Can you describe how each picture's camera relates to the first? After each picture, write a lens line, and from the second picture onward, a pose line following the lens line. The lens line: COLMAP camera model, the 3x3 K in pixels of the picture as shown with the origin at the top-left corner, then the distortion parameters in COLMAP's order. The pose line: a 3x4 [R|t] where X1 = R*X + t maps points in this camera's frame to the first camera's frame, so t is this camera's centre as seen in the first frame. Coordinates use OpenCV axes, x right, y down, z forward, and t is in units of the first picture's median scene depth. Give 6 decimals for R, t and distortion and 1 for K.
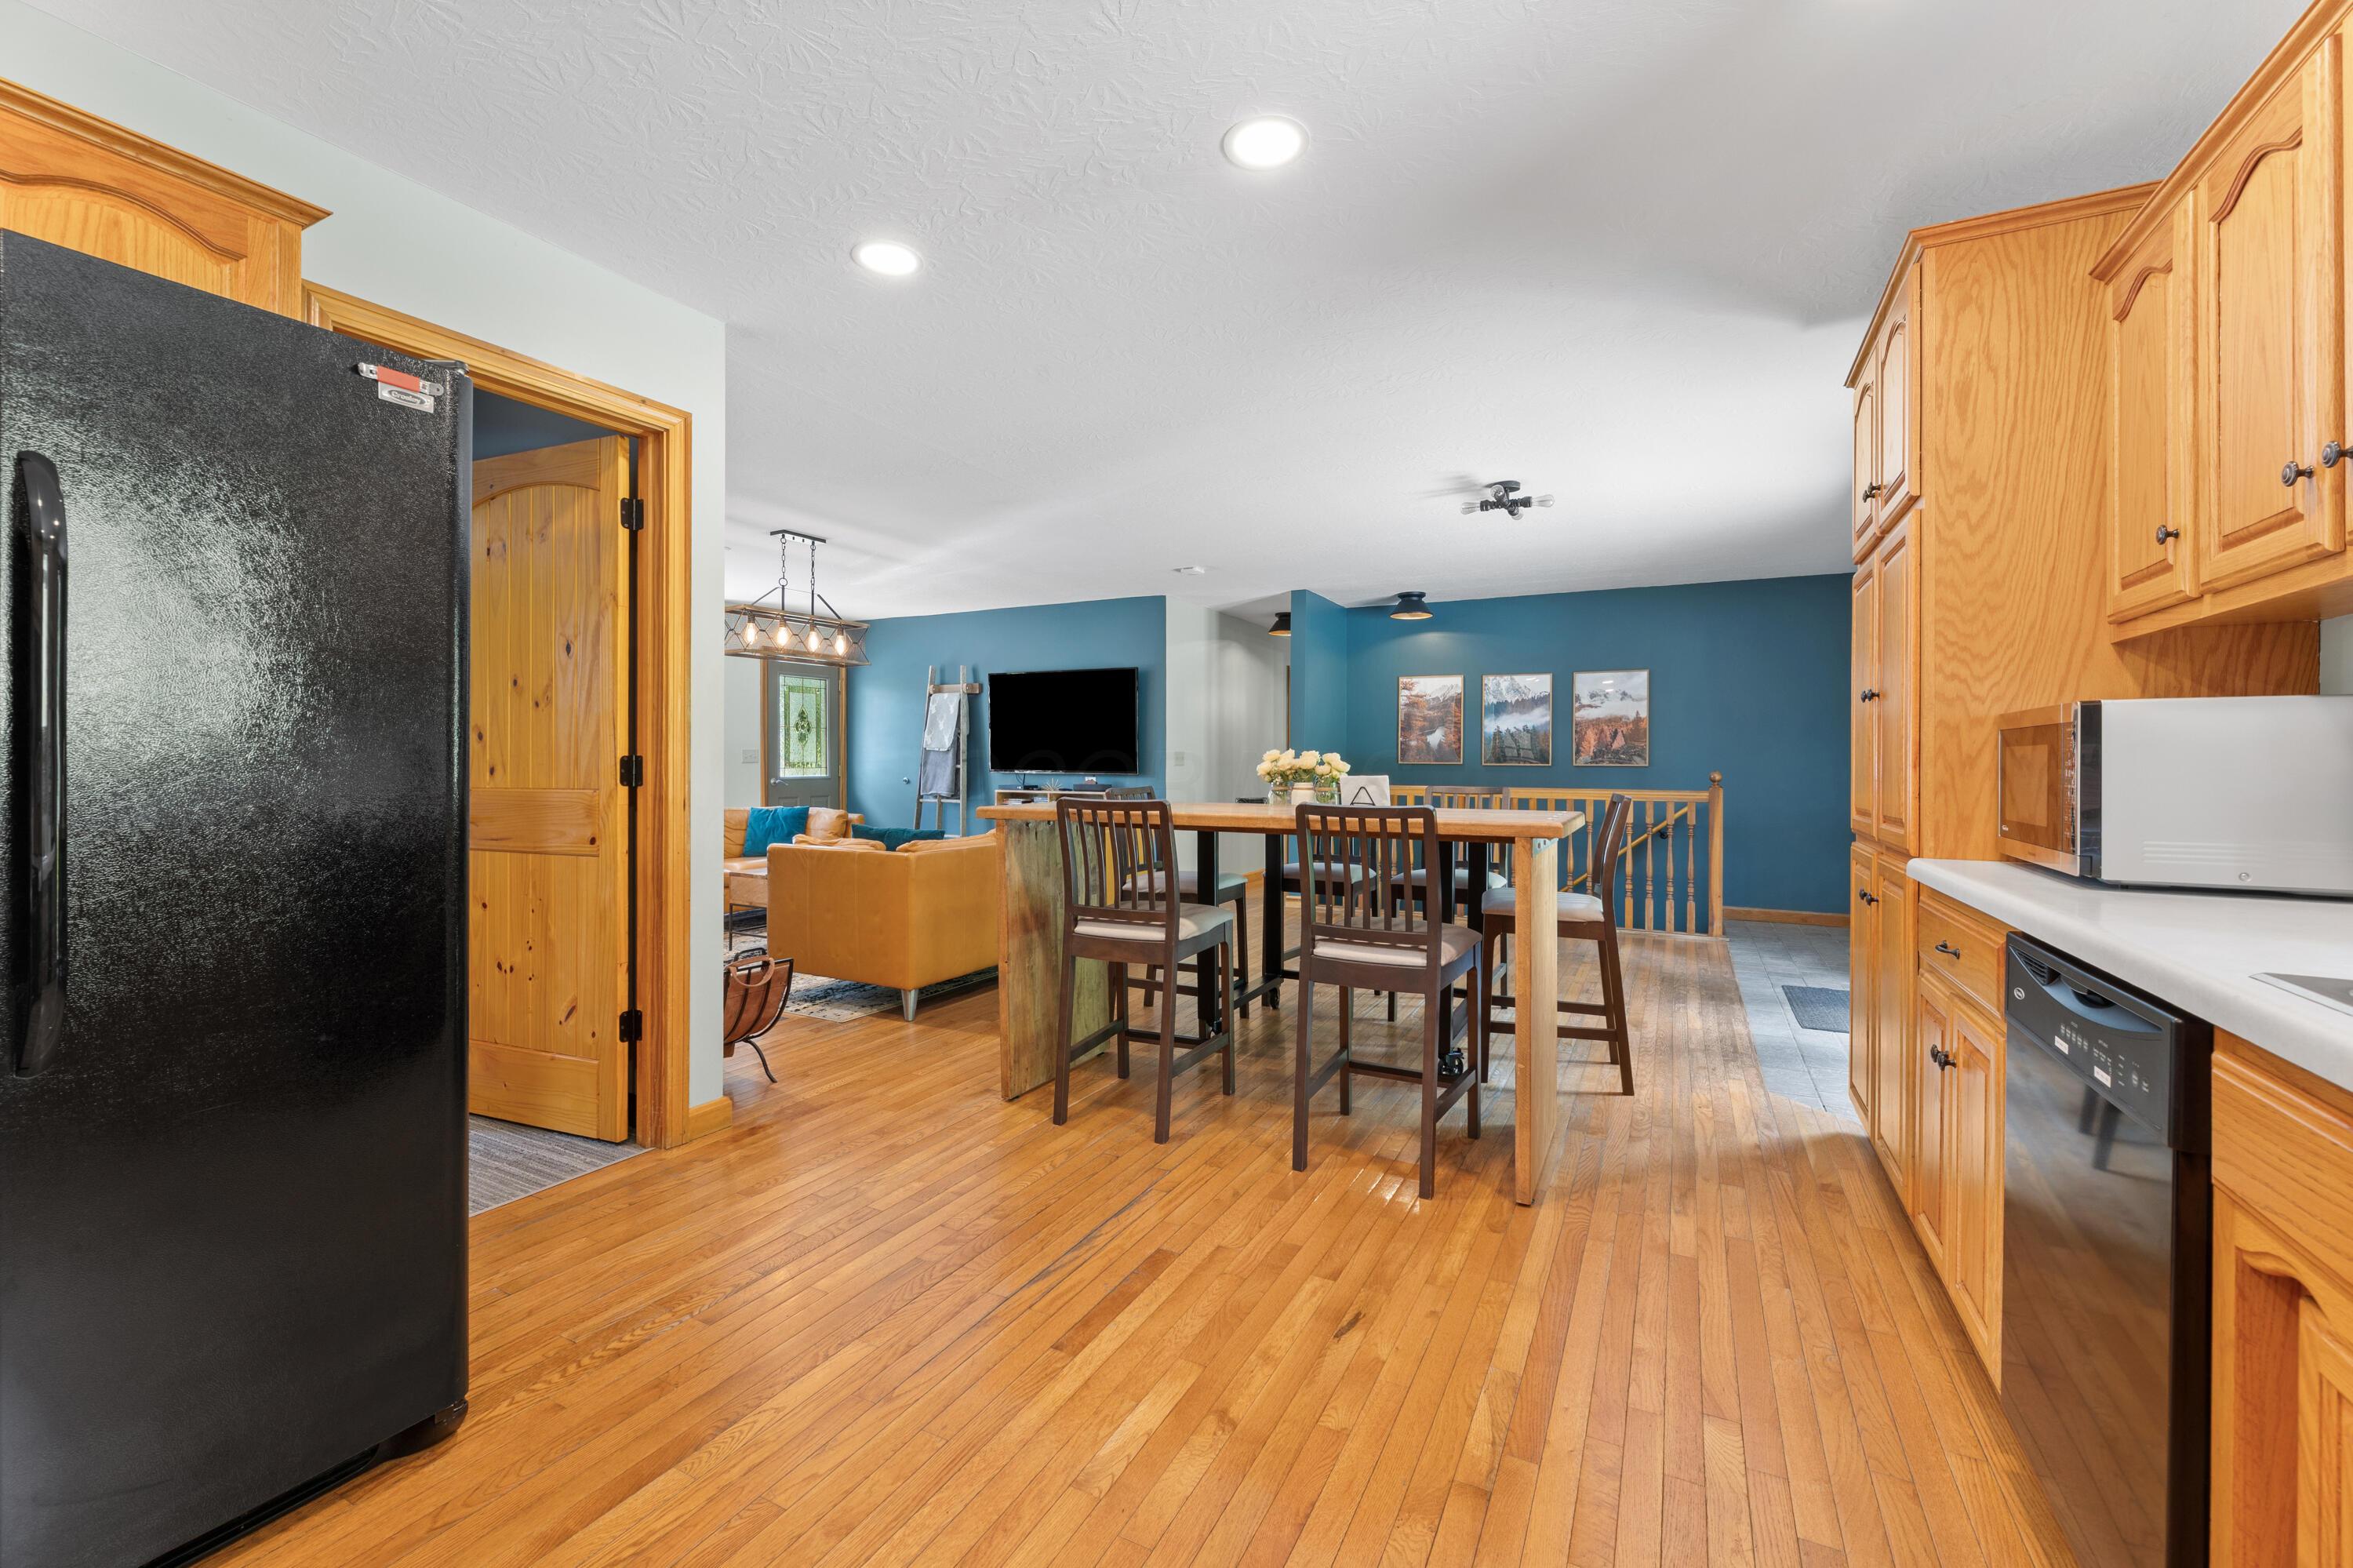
lens RADIAL K [[970.1, 0, 1157.0], [0, 970.1, 770.9], [0, 0, 1]] dist [-0.001897, 0.000378]
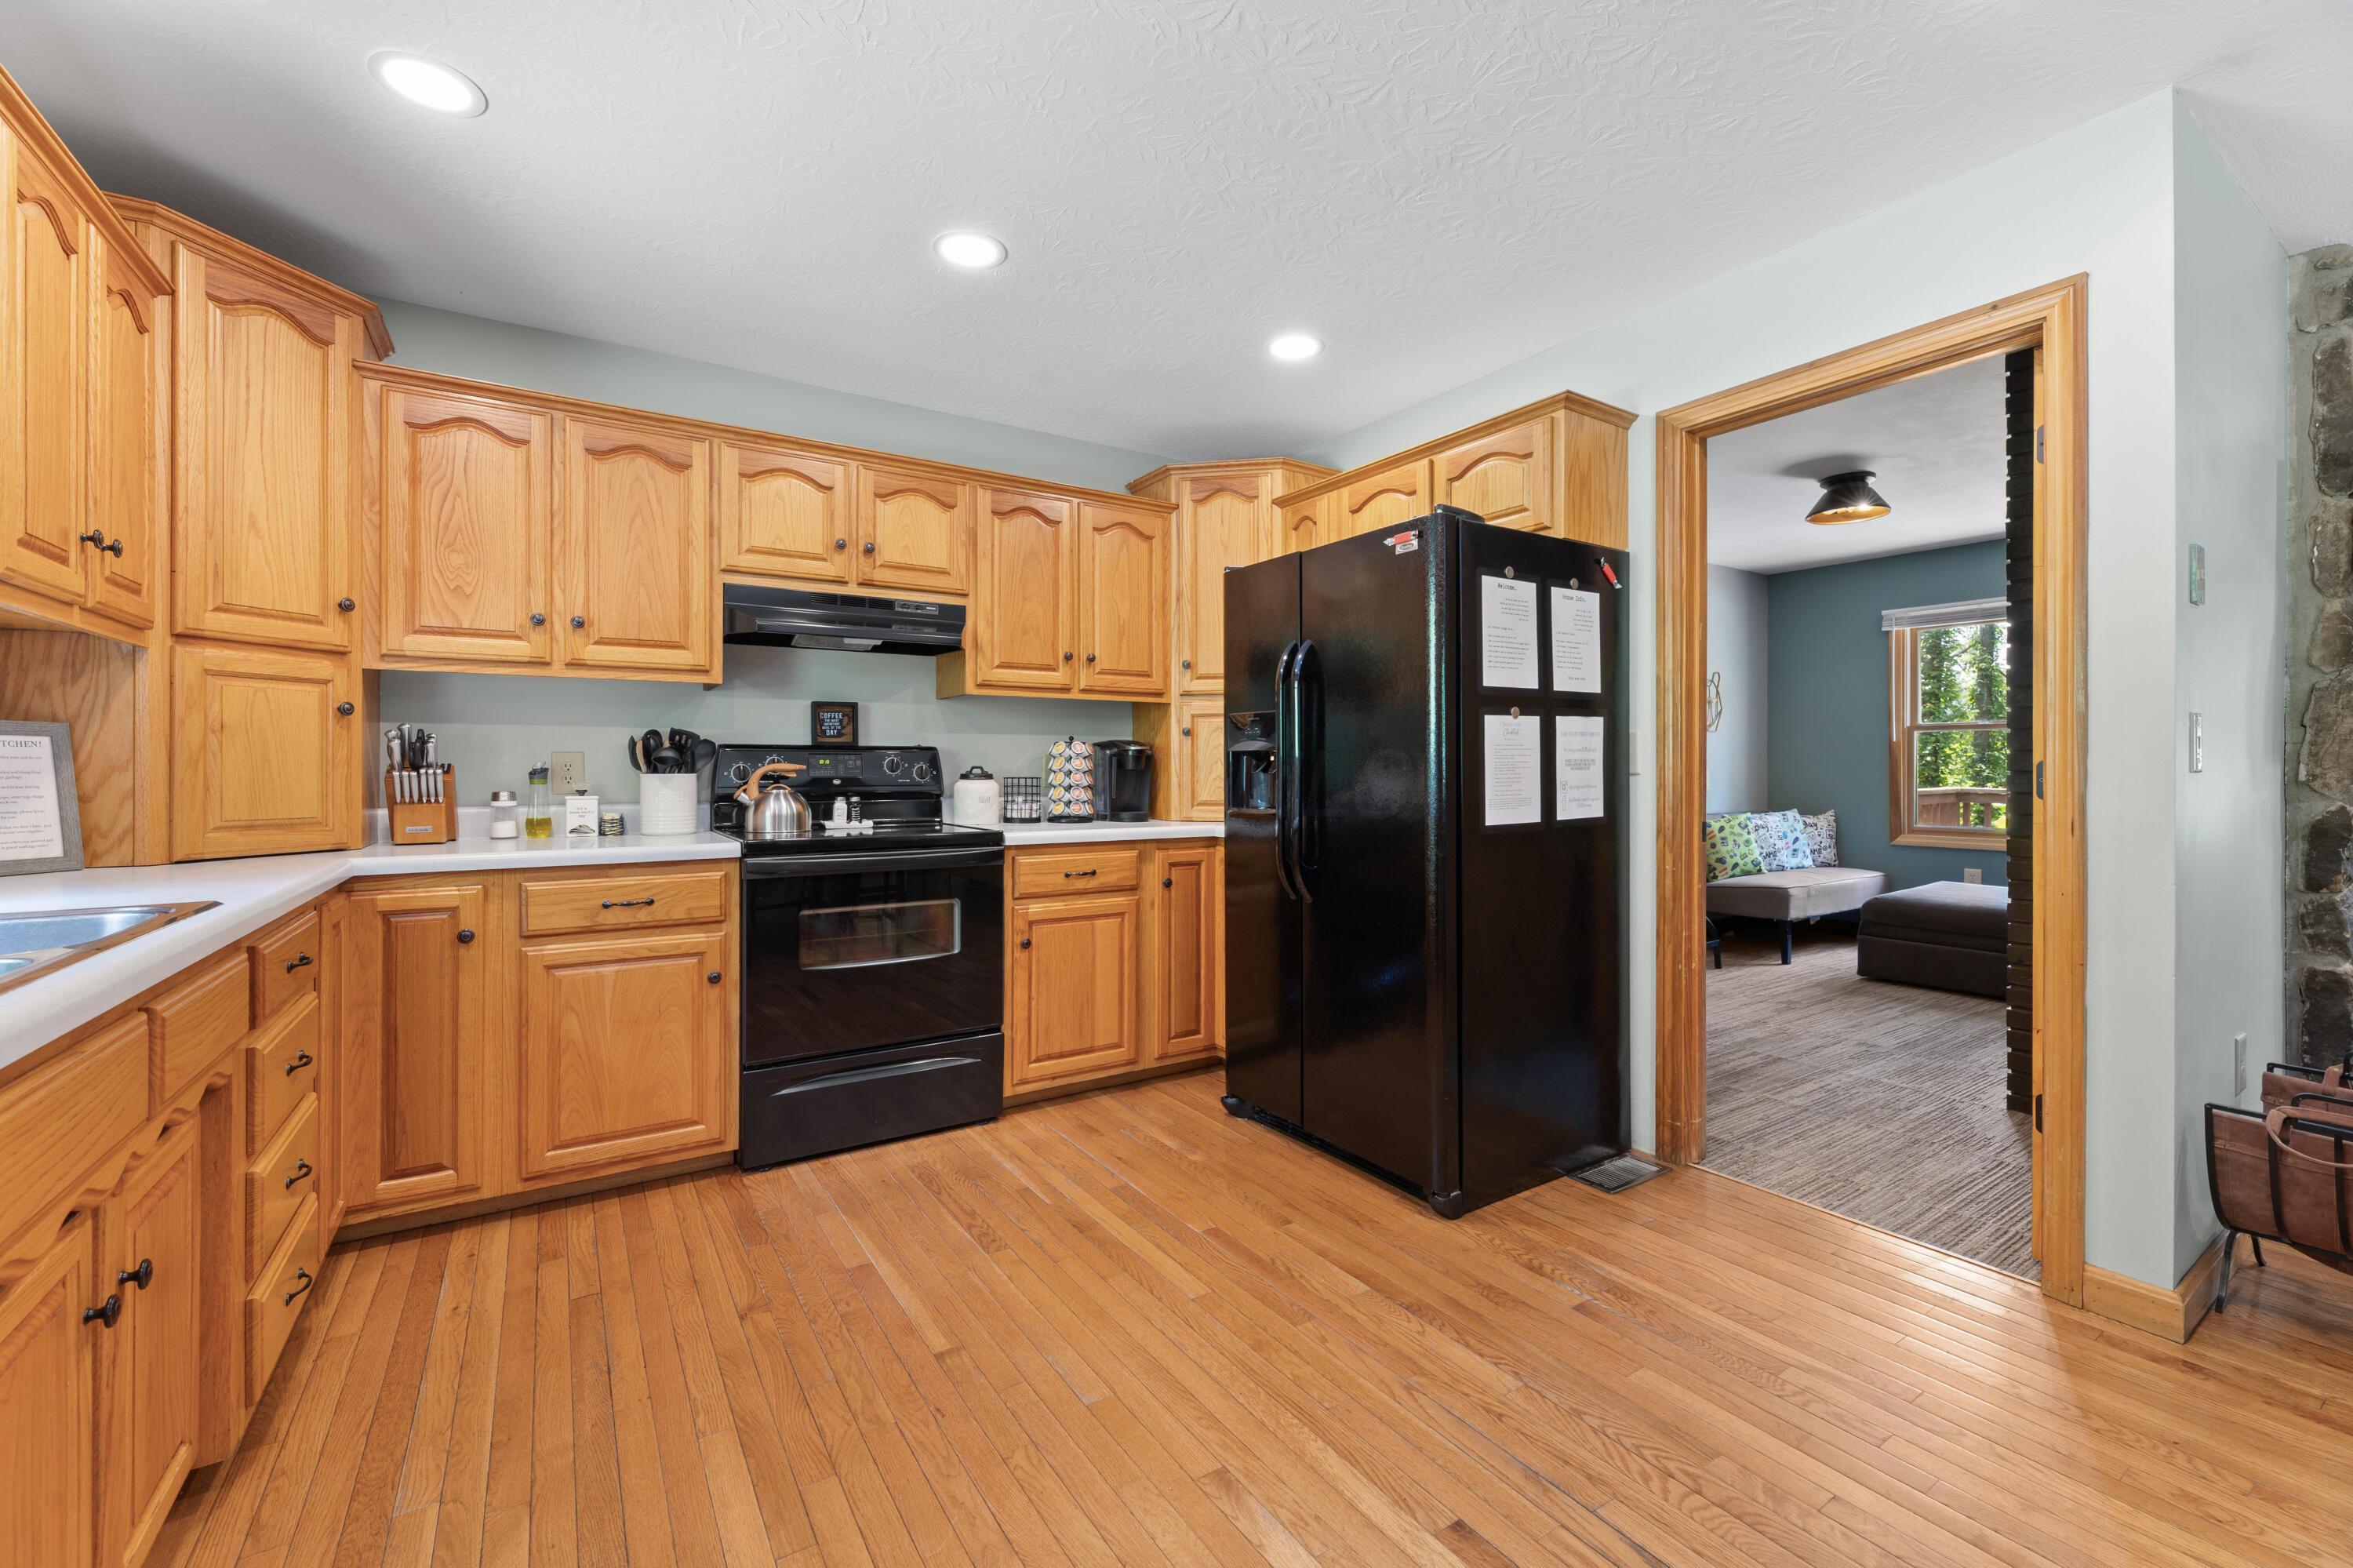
lens RADIAL K [[970.1, 0, 1199.7], [0, 970.1, 774.2], [0, 0, 1]] dist [-0.001897, 0.000378]
pose [[-0.471531, 0.000931, -0.881849, 0.147249], [-0.007666, 0.999957, 0.005155, -0.001423], [0.881816, 0.009191, -0.471504, 0.256918]]
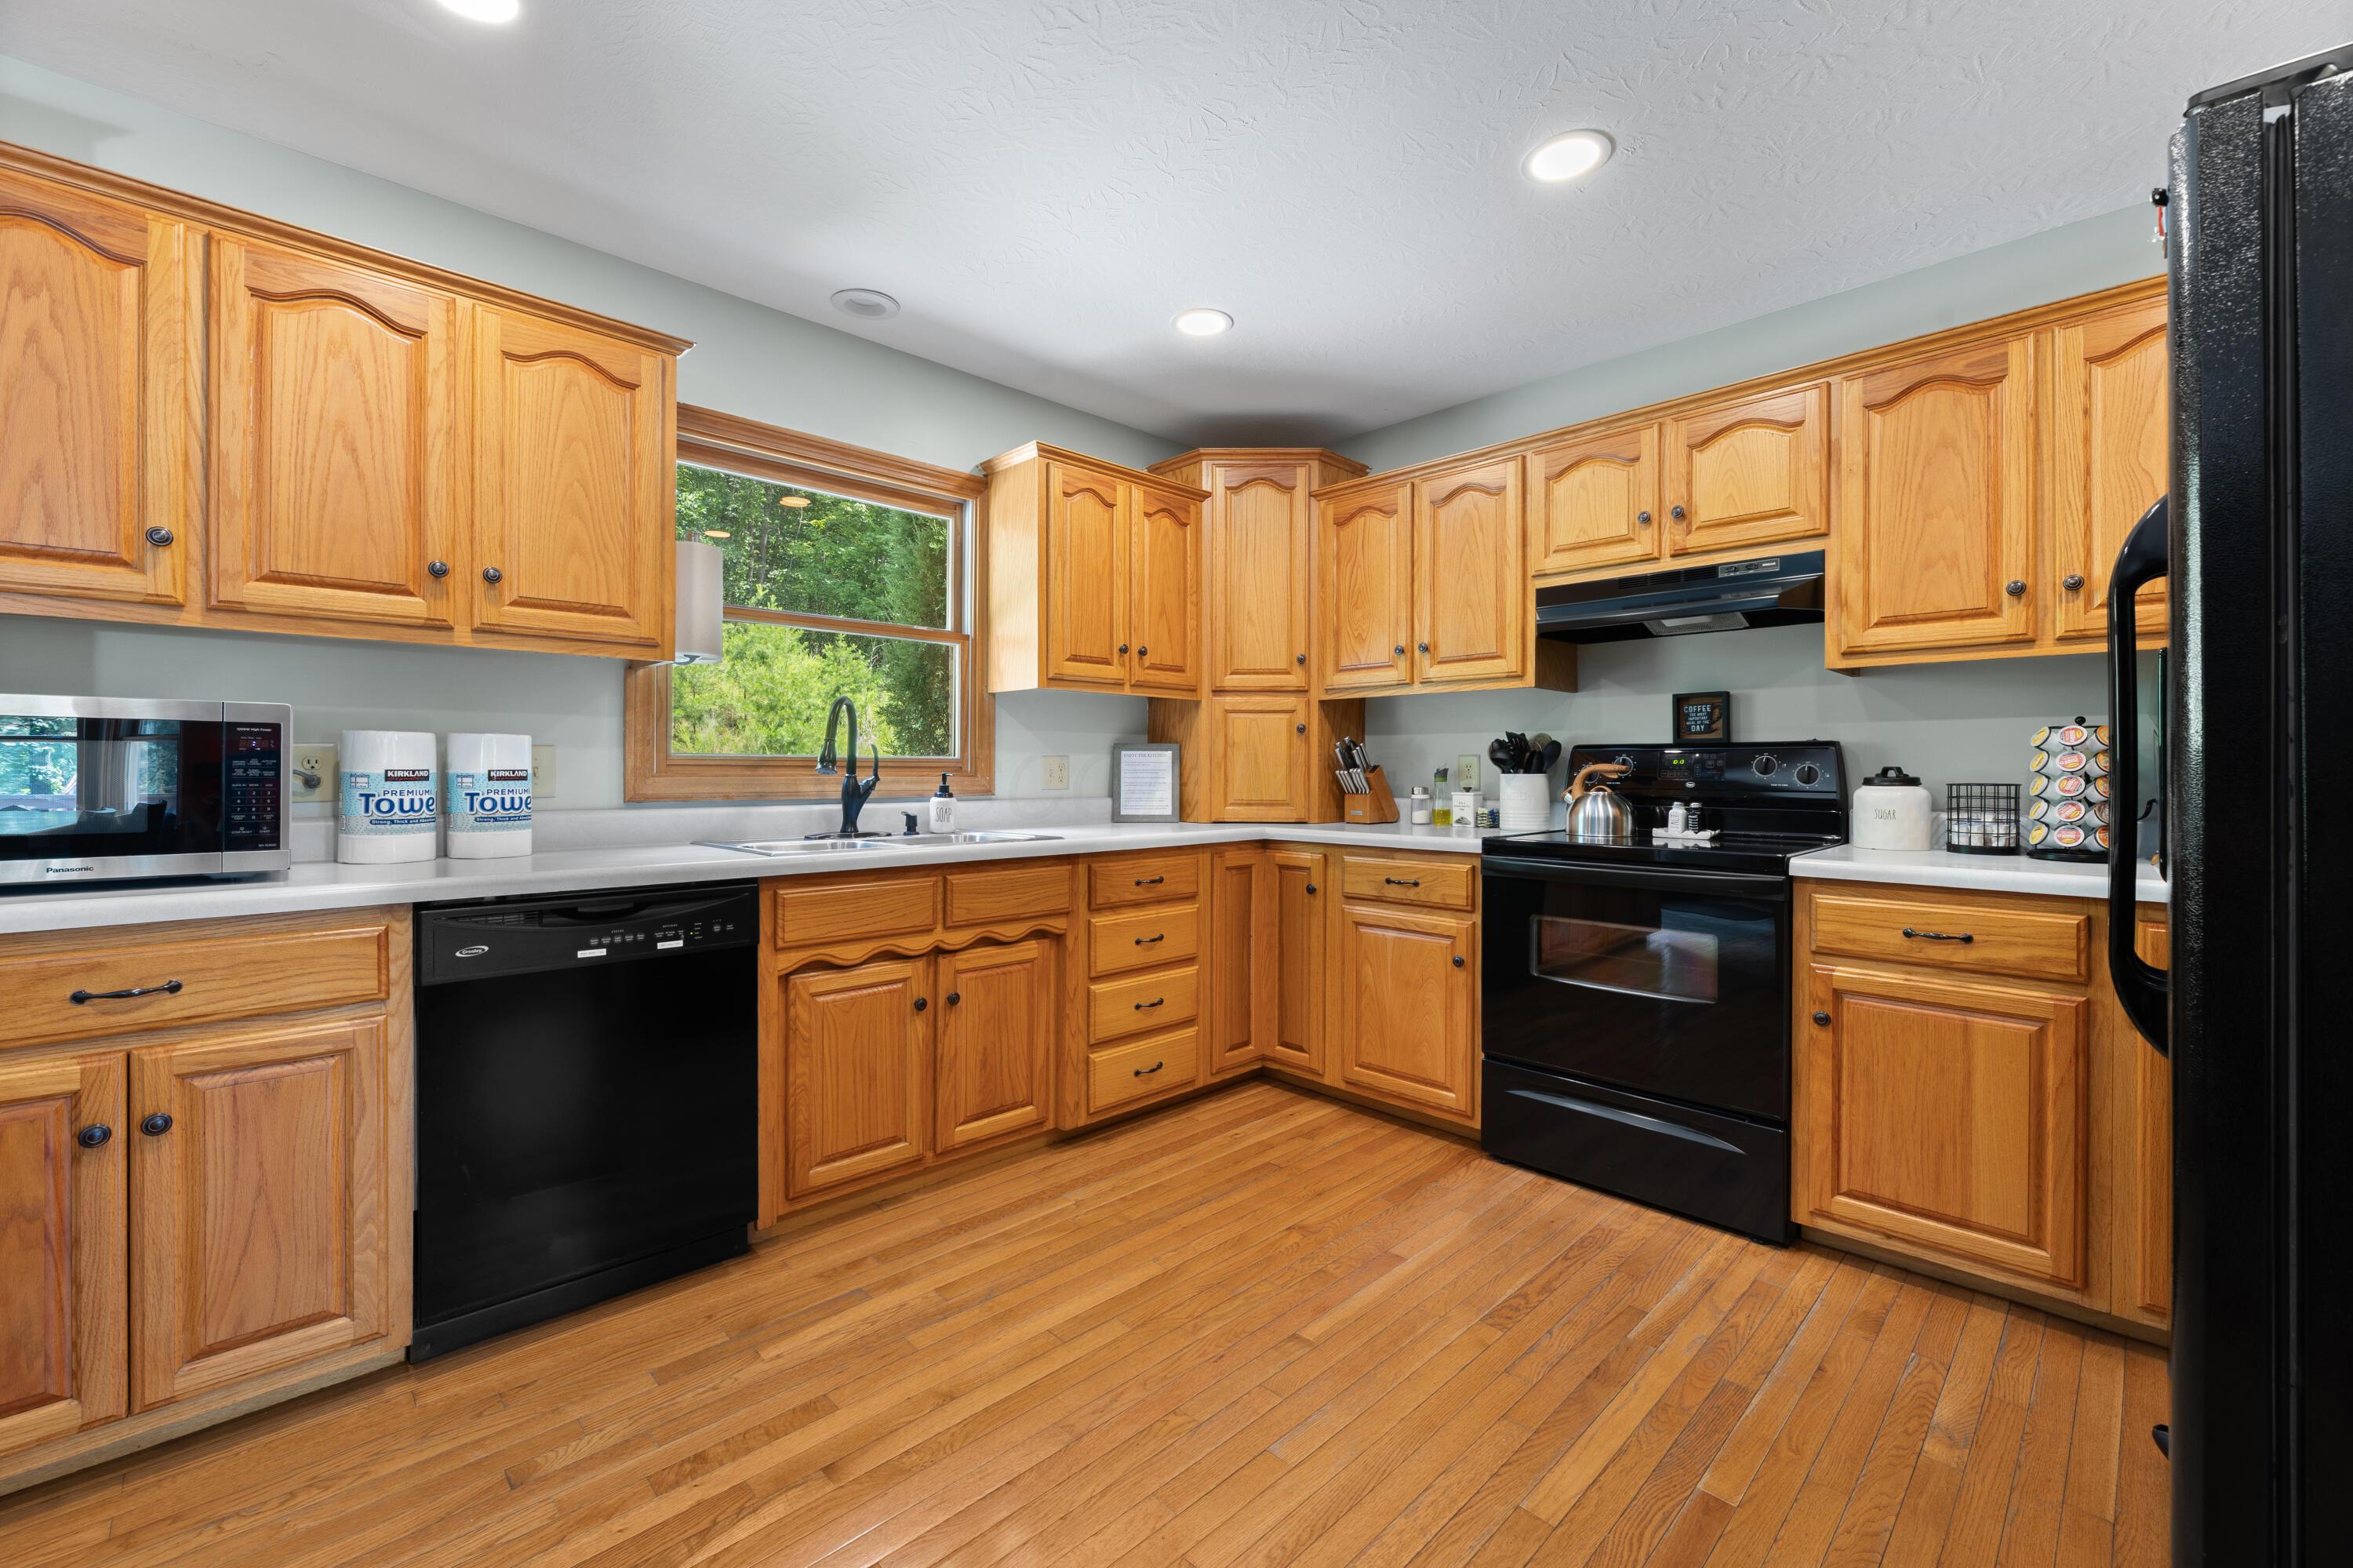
lens RADIAL K [[970.1, 0, 1146.0], [0, 970.1, 775.5], [0, 0, 1]] dist [-0.001897, 0.000378]
pose [[-0.949064, -0.009288, 0.314946, -0.054511], [-0.004906, 0.999880, 0.014702, -0.002610], [-0.315045, 0.012407, -0.948996, 0.326887]]
